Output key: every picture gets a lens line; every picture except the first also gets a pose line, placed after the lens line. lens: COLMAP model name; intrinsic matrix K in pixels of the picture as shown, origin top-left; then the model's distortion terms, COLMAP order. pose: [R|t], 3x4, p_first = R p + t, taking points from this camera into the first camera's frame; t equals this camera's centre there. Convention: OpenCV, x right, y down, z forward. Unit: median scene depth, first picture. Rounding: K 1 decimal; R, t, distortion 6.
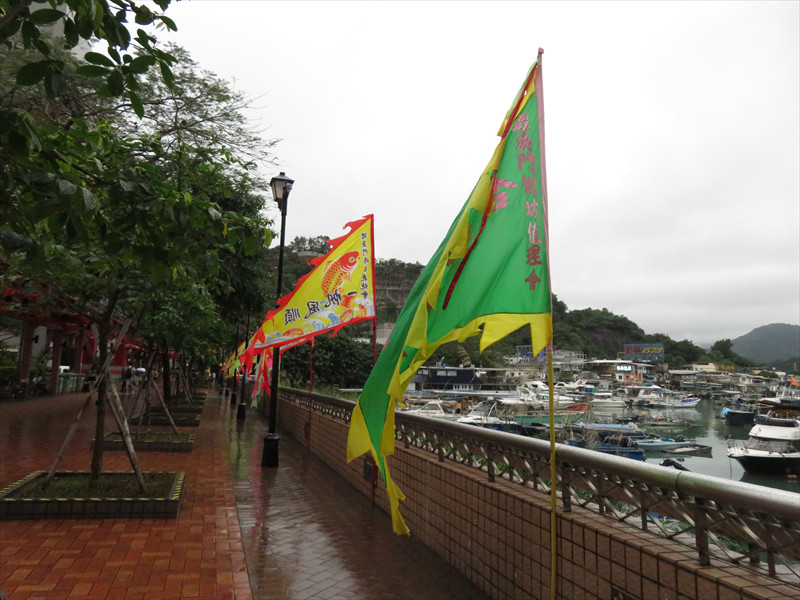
lens RADIAL K [[572.0, 0, 400.0], [0, 572.0, 300.0], [0, 0, 1]] dist [0.001674, -0.000584]
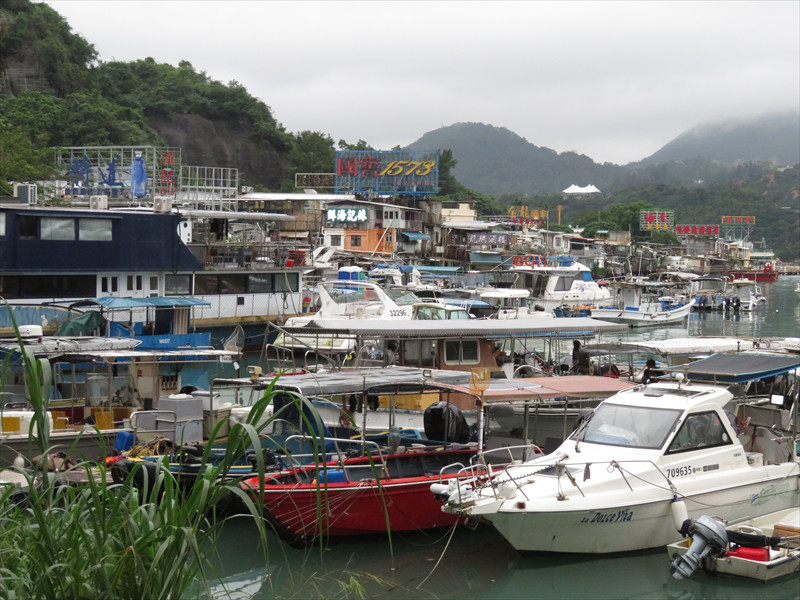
lens RADIAL K [[1438.6, 0, 400.0], [0, 1438.6, 300.0], [0, 0, 1]] dist [0.026161, -0.056107]
pose [[0.854247, -0.030437, 0.518975, -0.056083], [-0.060404, 0.985712, 0.157237, 0.026366], [-0.516345, -0.165667, 0.840203, 0.203709]]
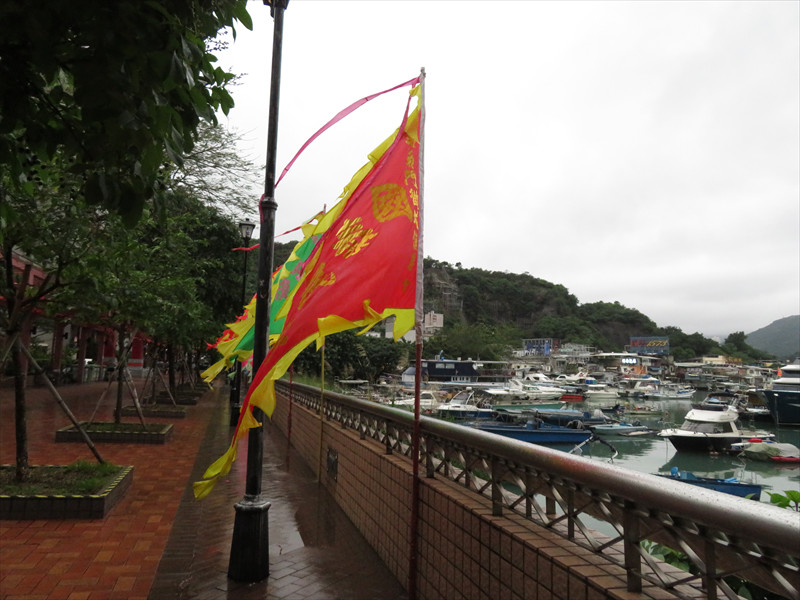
lens RADIAL K [[574.1, 0, 400.0], [0, 574.1, 300.0], [0, 0, 1]] dist [-0.003044, -0.001784]
pose [[0.999654, -0.004479, -0.025920, 0.012982], [0.004778, 0.999923, 0.011493, -0.002425], [0.025866, -0.011613, 0.999598, -0.024900]]
